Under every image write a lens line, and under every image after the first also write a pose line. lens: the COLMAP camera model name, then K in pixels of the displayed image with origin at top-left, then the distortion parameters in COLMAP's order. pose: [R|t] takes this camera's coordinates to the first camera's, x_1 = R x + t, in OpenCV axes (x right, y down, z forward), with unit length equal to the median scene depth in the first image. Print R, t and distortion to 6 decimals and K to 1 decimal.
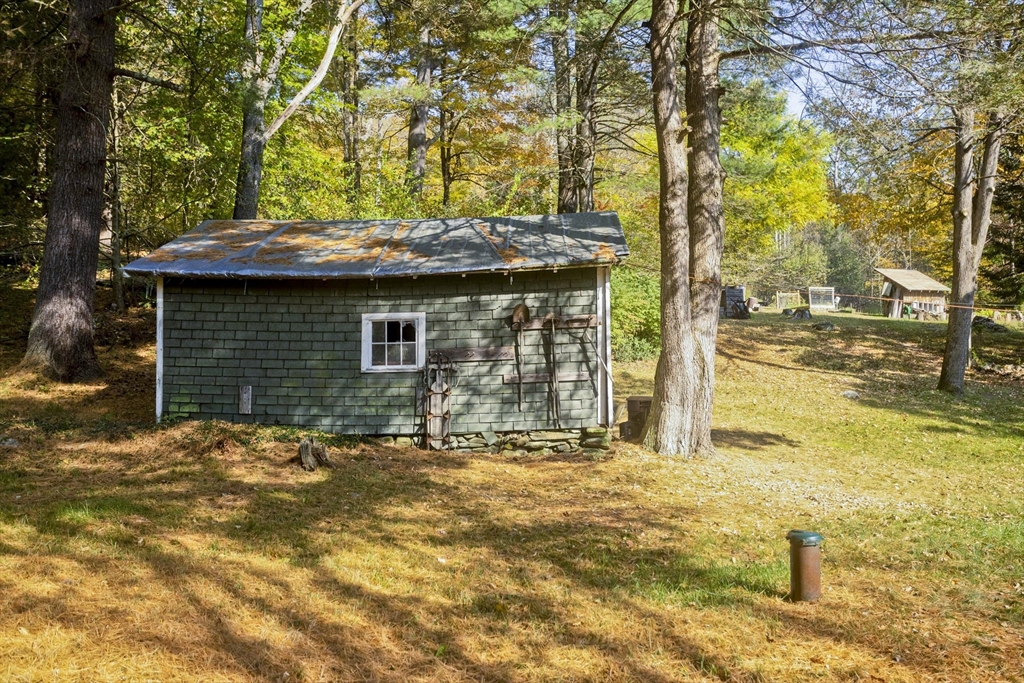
lens RADIAL K [[912.2, 0, 502.4], [0, 912.2, 336.5], [0, 0, 1]] dist [-0.008872, 0.010366]
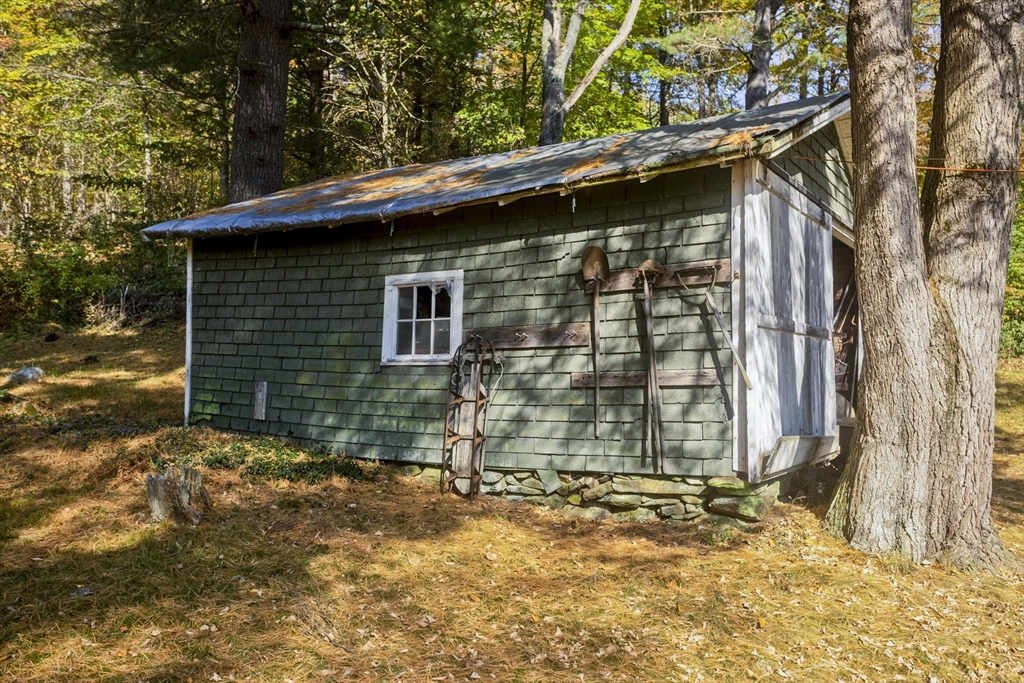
lens RADIAL K [[841.9, 0, 509.5], [0, 841.9, 330.3], [0, 0, 1]] dist [0.012445, 0.027129]
pose [[0.875806, -0.007235, -0.482609, 0.221433], [0.006311, 0.999974, -0.003539, 0.017312], [0.482622, 0.000053, 0.875829, 0.515837]]
